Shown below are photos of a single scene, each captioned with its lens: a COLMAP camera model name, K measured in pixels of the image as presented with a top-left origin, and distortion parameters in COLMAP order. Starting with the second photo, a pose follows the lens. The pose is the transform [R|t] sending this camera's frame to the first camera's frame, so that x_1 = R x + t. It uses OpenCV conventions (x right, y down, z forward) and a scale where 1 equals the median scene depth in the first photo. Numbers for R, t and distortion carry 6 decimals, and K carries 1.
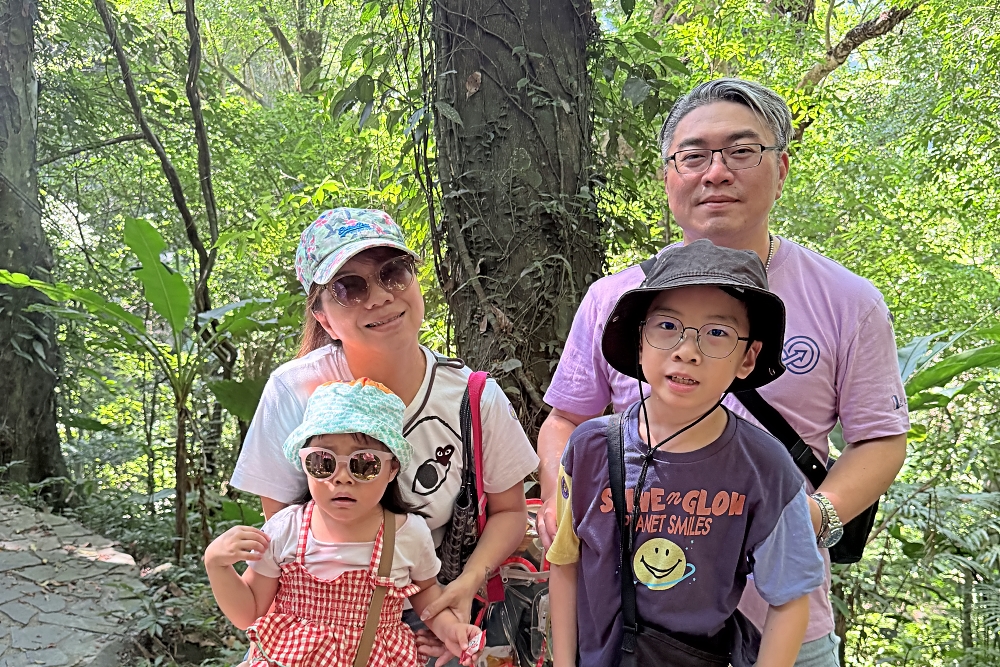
lens RADIAL K [[666.7, 0, 500.0], [0, 666.7, 333.5], [0, 0, 1]] dist [0.006076, 0.002490]
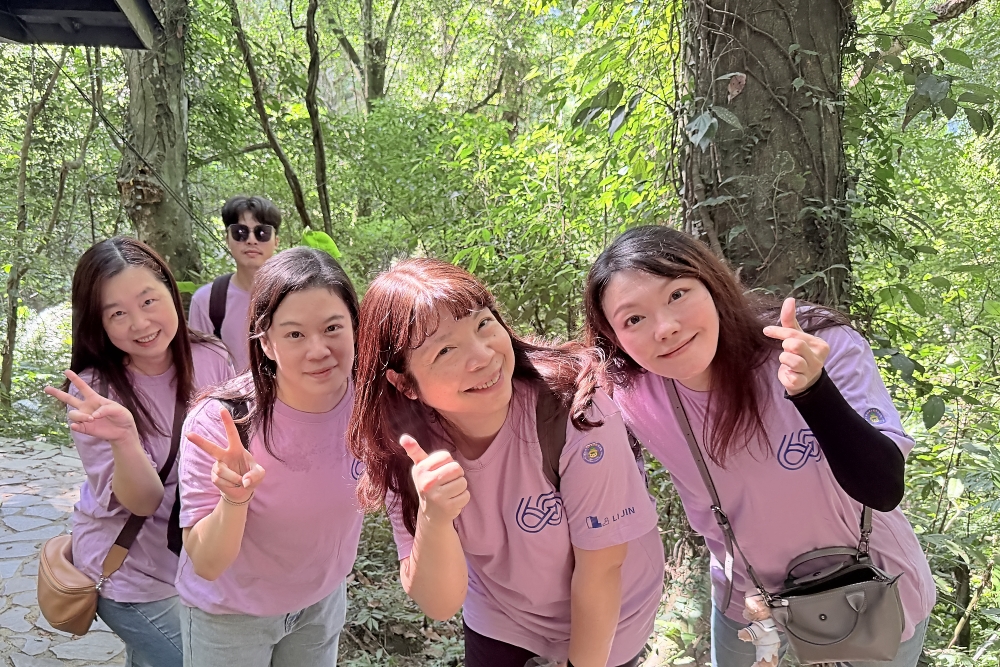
lens RADIAL K [[619.8, 0, 500.0], [0, 619.8, 333.5], [0, 0, 1]] dist [0.003407, 0.000636]
pose [[0.997538, -0.010869, -0.069287, -0.235042], [0.012693, 0.999583, 0.025938, -0.033118], [0.068976, -0.026754, 0.997260, 0.055689]]
